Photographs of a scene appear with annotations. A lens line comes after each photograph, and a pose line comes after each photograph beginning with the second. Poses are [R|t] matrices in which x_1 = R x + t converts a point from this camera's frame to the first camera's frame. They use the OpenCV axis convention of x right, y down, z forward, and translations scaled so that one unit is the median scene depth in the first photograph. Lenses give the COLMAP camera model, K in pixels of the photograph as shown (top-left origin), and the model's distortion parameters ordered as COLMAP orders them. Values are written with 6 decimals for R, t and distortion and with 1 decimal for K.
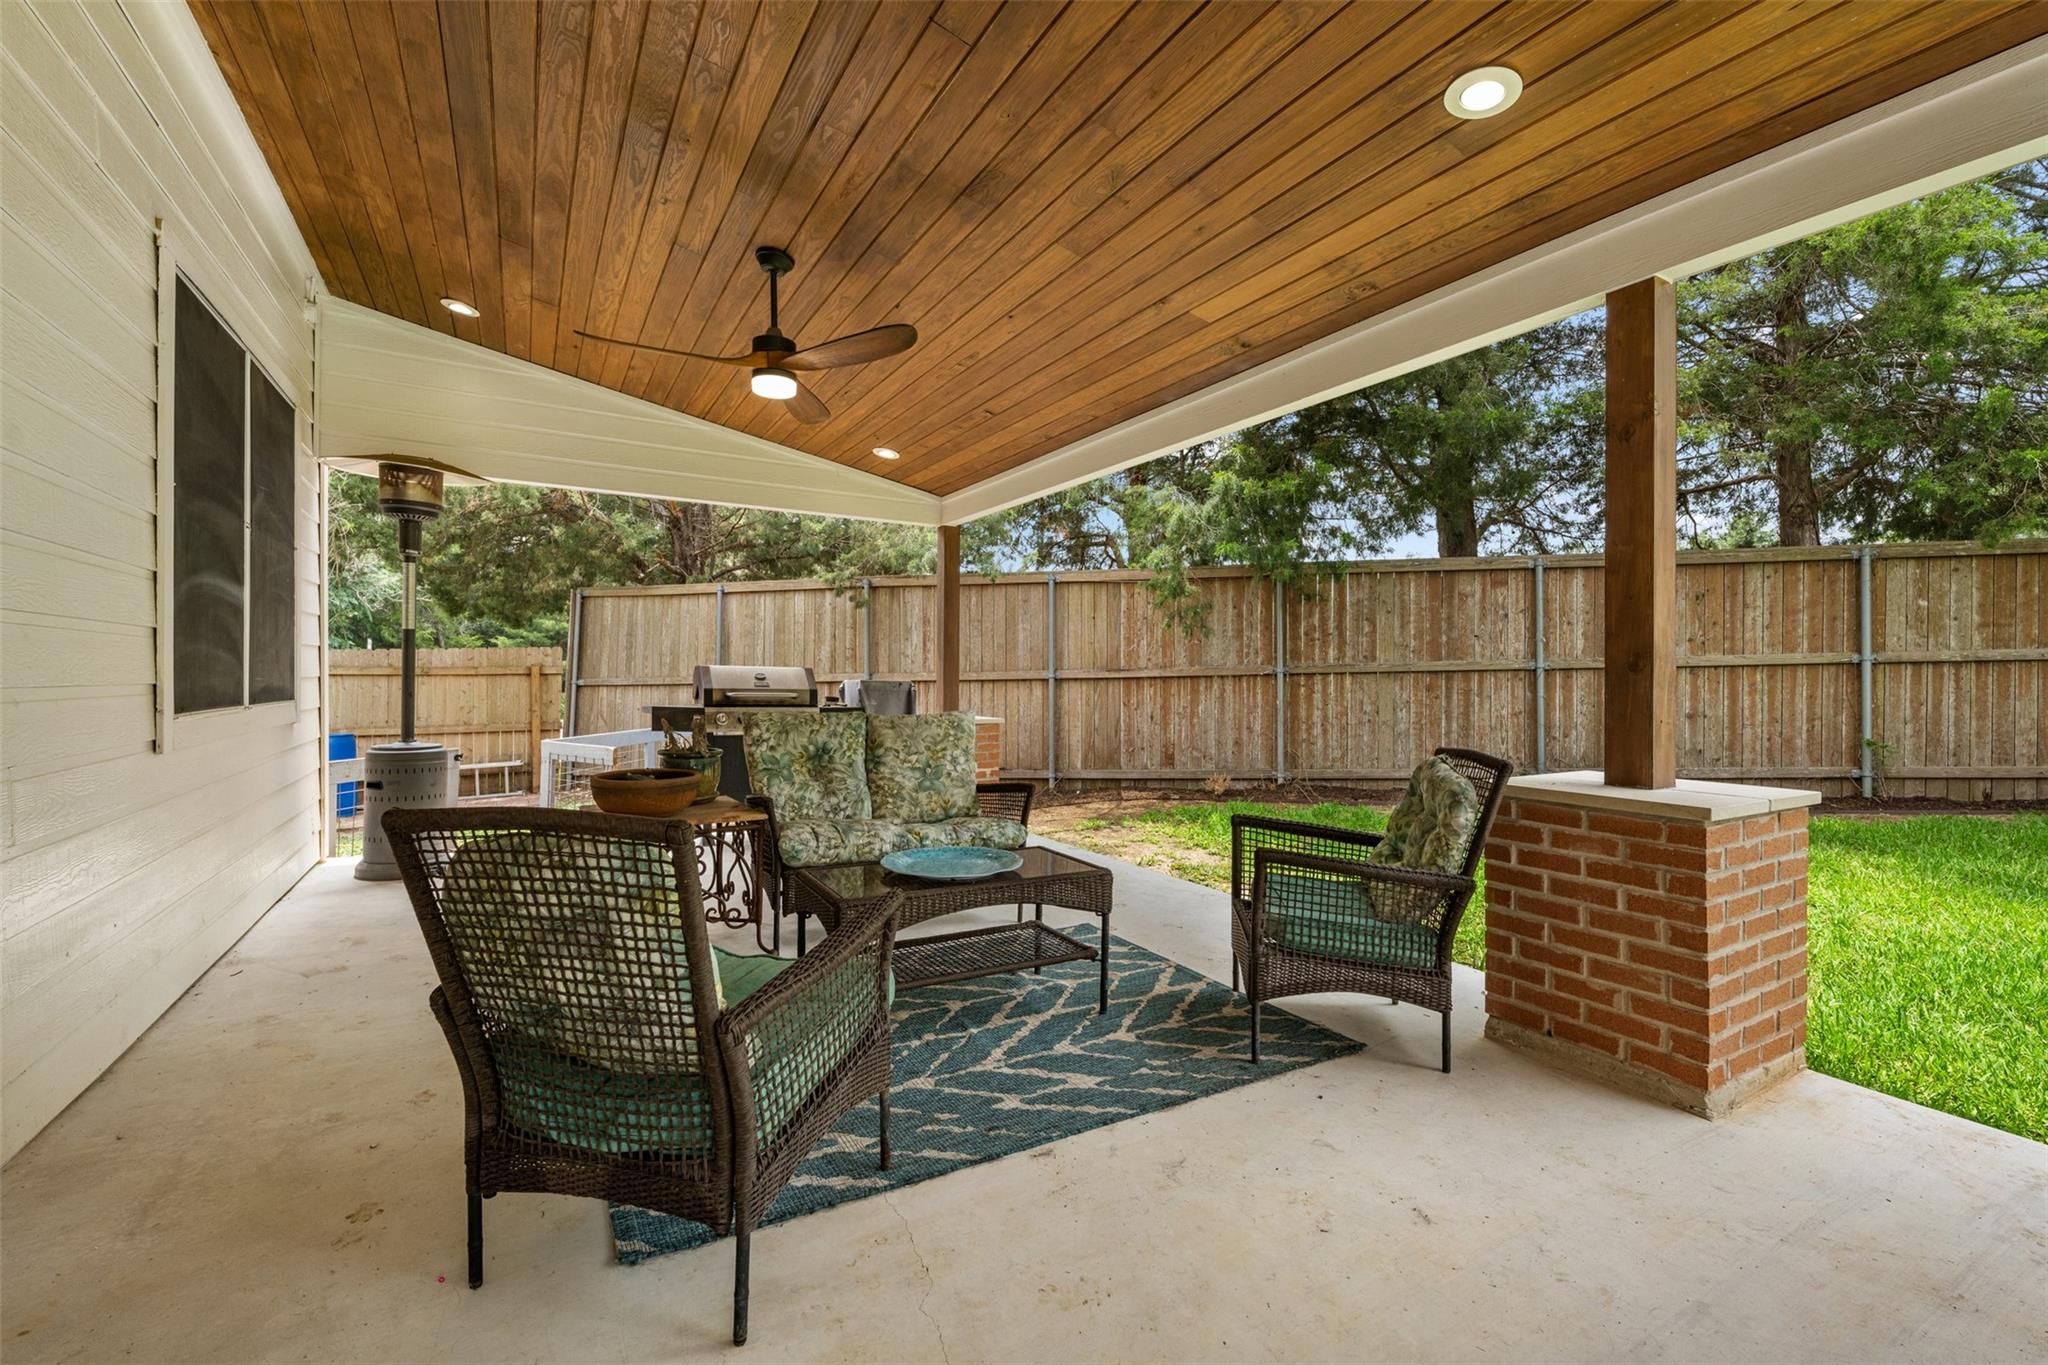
lens RADIAL K [[876.4, 0, 1032.1], [0, 876.4, 673.1], [0, 0, 1]] dist [-0.001316, -0.001142]
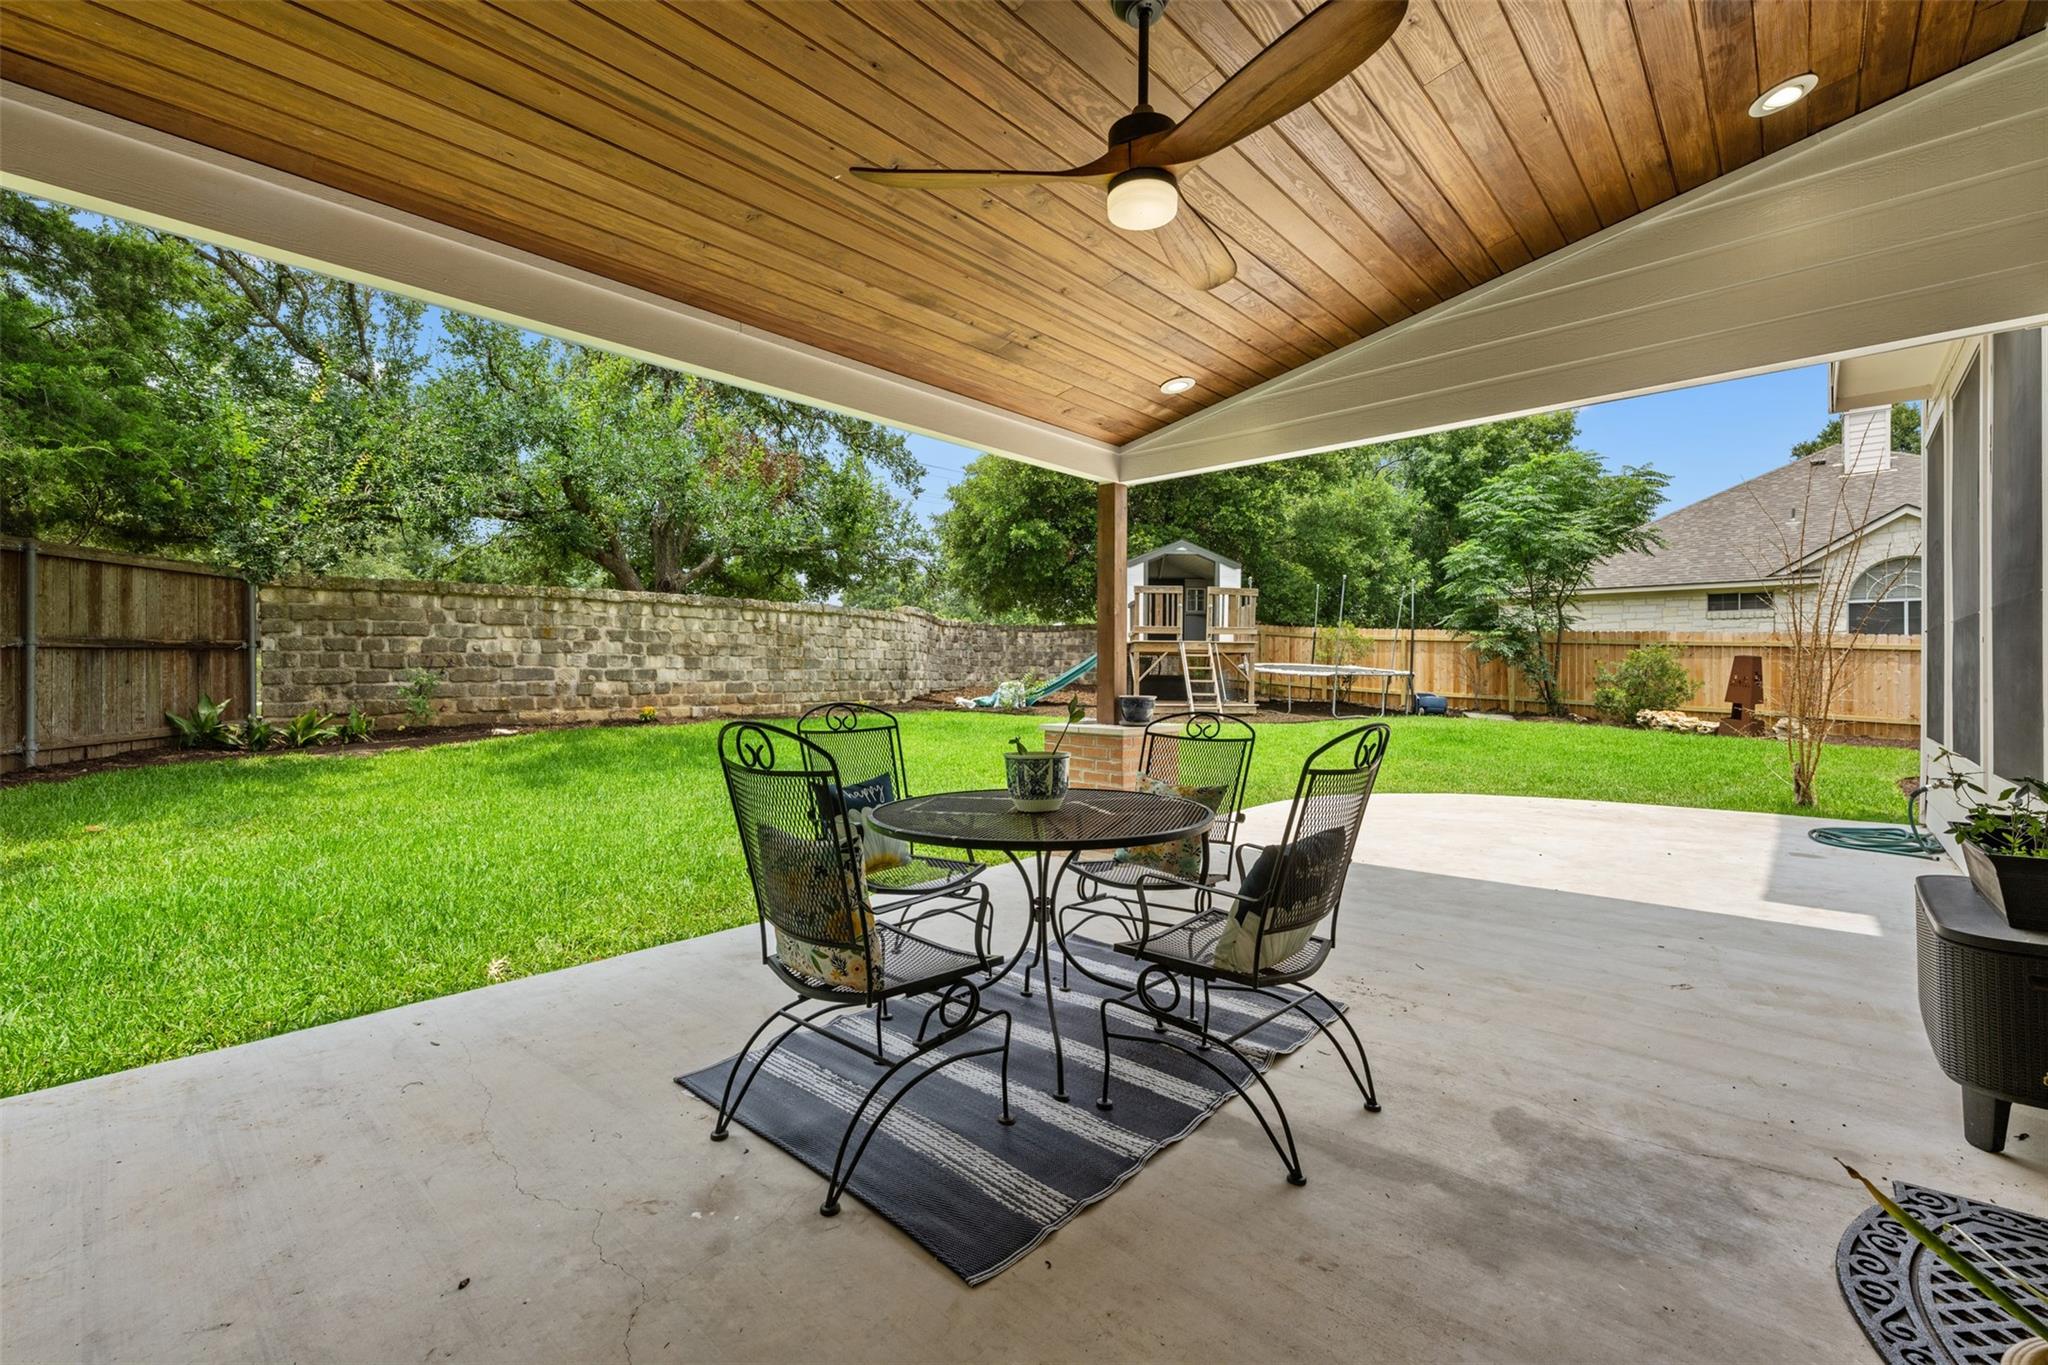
lens RADIAL K [[876.4, 0, 1014.6], [0, 876.4, 674.5], [0, 0, 1]] dist [-0.001316, -0.001142]
pose [[-0.304198, -0.005546, 0.952593, -0.104110], [-0.010901, 0.999938, 0.002341, -0.001384], [-0.952546, -0.009672, -0.304240, 0.082859]]
